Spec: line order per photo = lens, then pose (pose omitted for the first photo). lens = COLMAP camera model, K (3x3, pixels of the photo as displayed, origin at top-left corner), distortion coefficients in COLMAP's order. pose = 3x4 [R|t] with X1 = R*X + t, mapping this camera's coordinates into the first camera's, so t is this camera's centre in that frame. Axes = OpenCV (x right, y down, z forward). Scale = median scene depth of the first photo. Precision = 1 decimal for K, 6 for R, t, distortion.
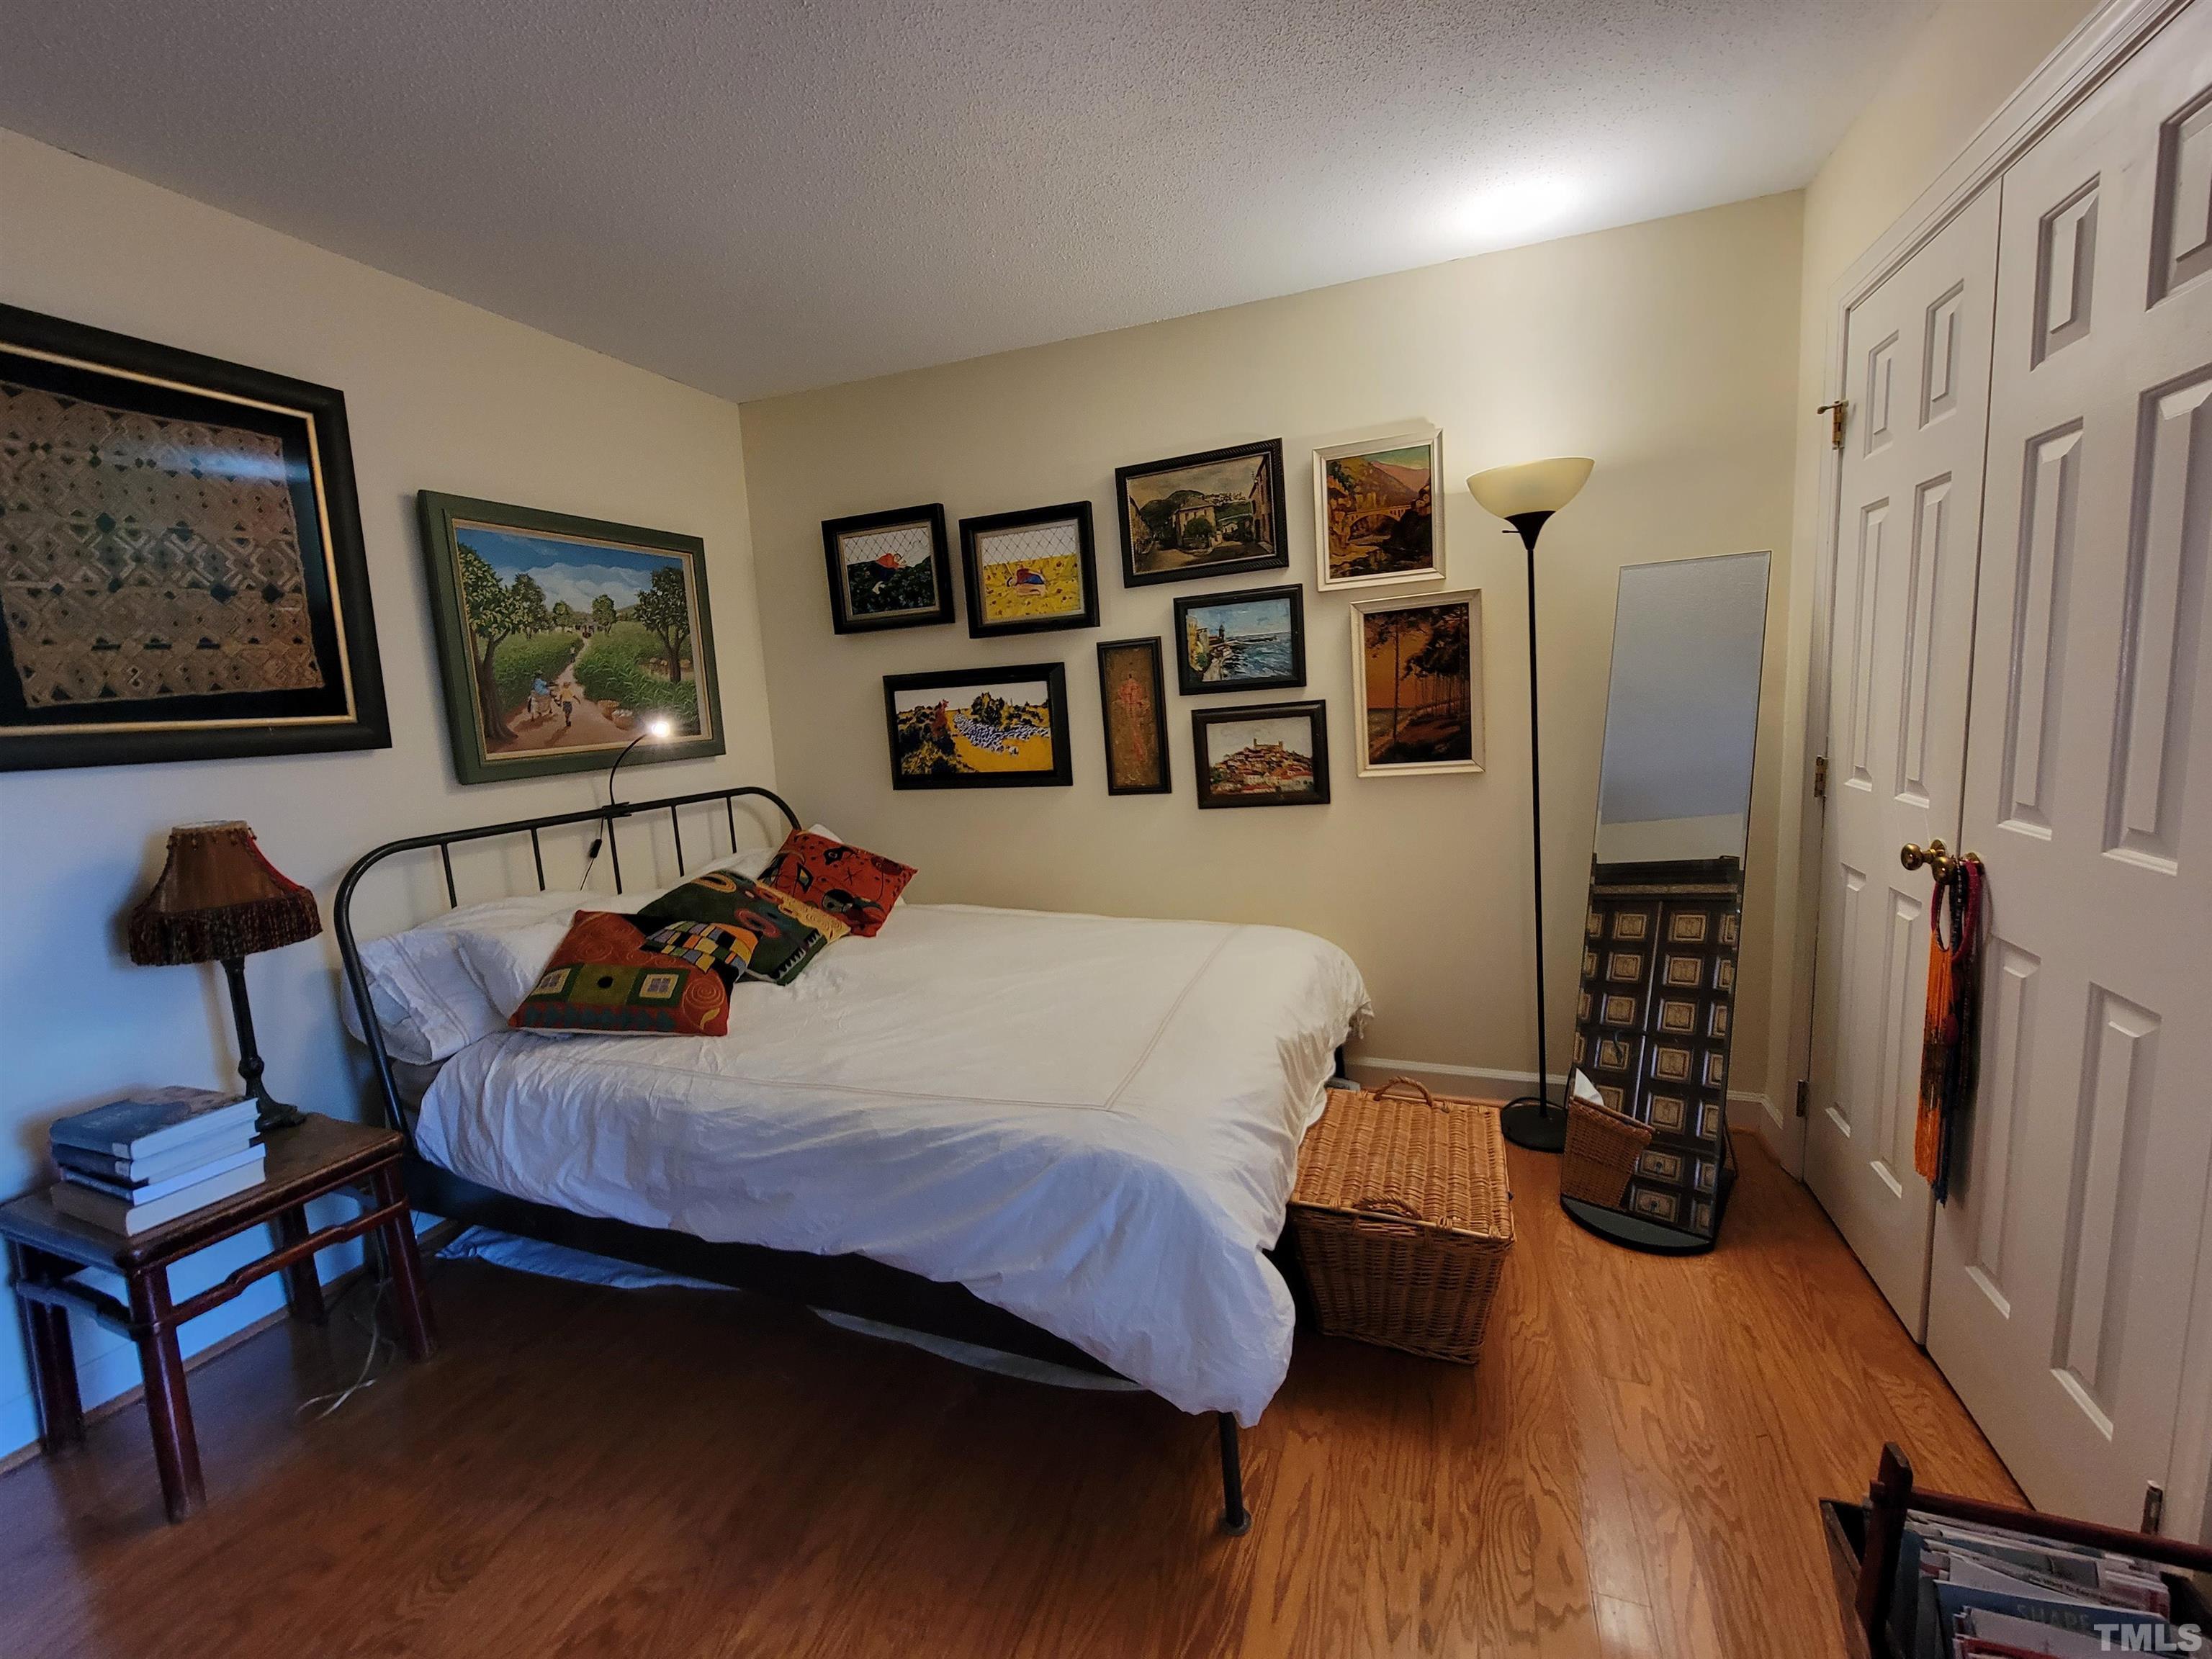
lens RADIAL K [[901.8, 0, 1108.2], [0, 901.8, 819.0], [0, 0, 1]] dist [-0.007196, -0.000319]
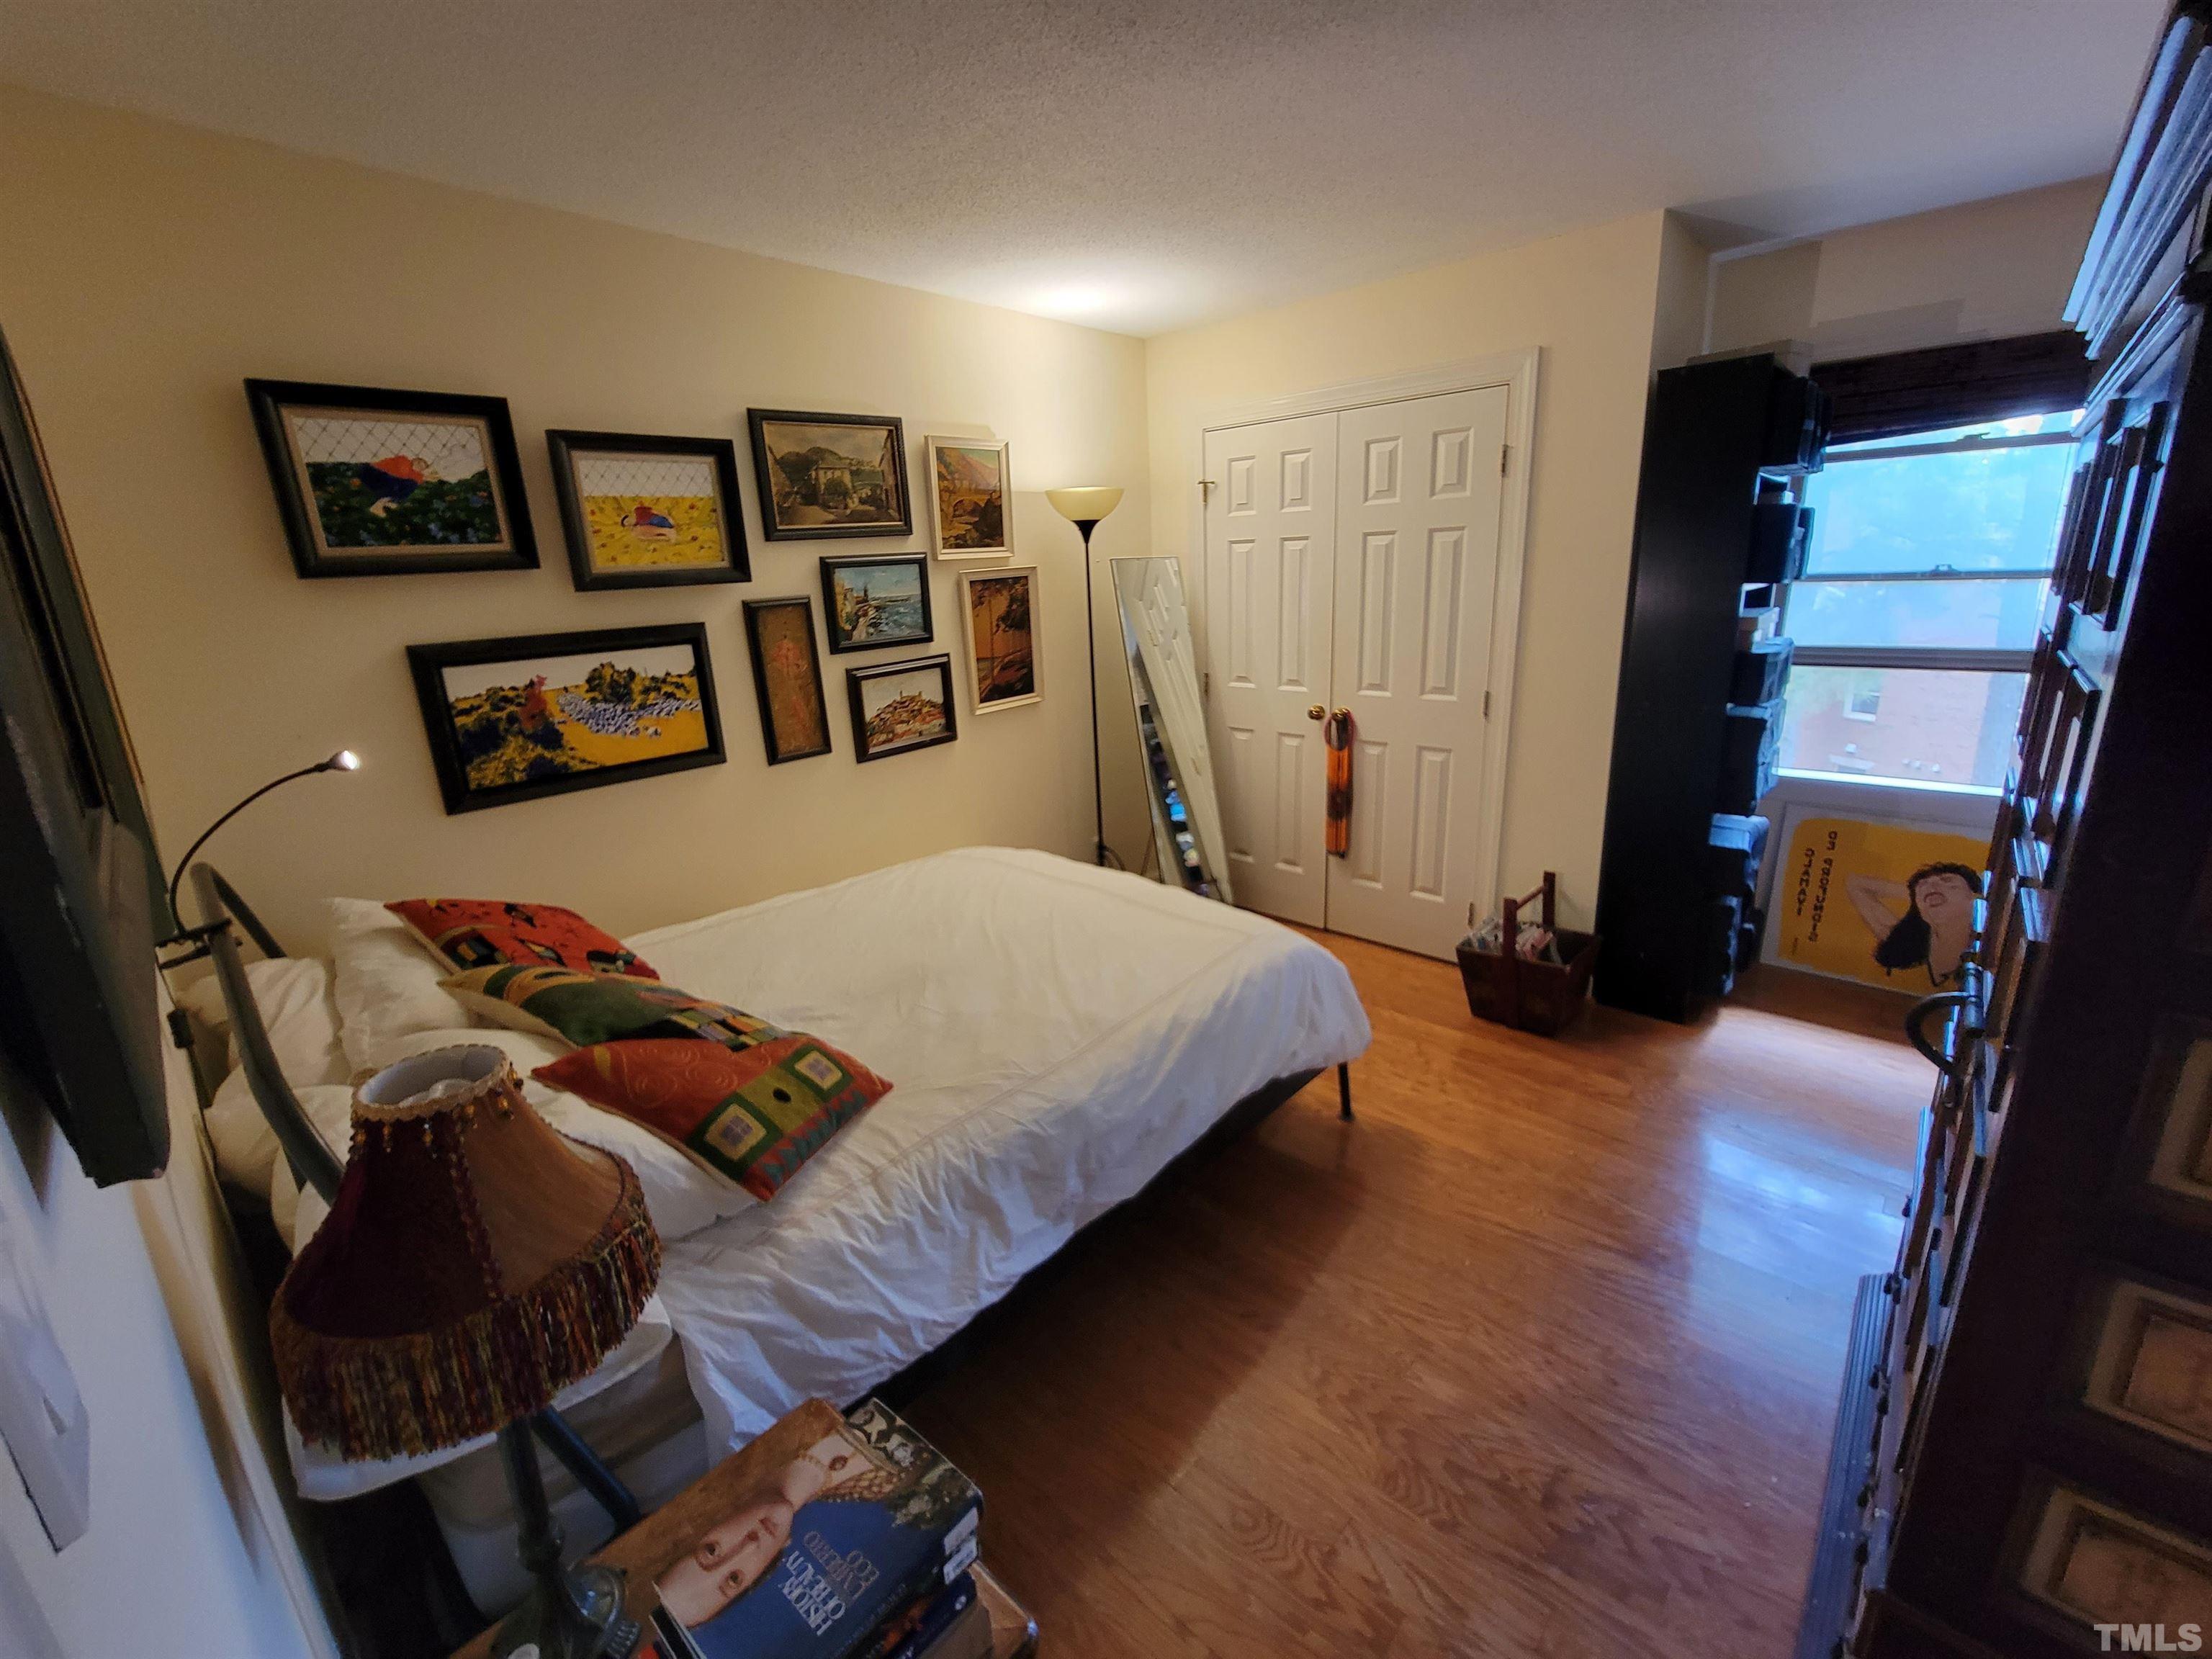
lens RADIAL K [[902.1, 0, 1107.6], [0, 902.1, 817.9], [0, 0, 1]] dist [-0.000355, -0.014798]
pose [[0.386849, -0.208858, 0.898179, -0.744447], [0.141968, 0.975890, 0.165782, -0.082364], [-0.911149, 0.063380, 0.407173, 0.320274]]
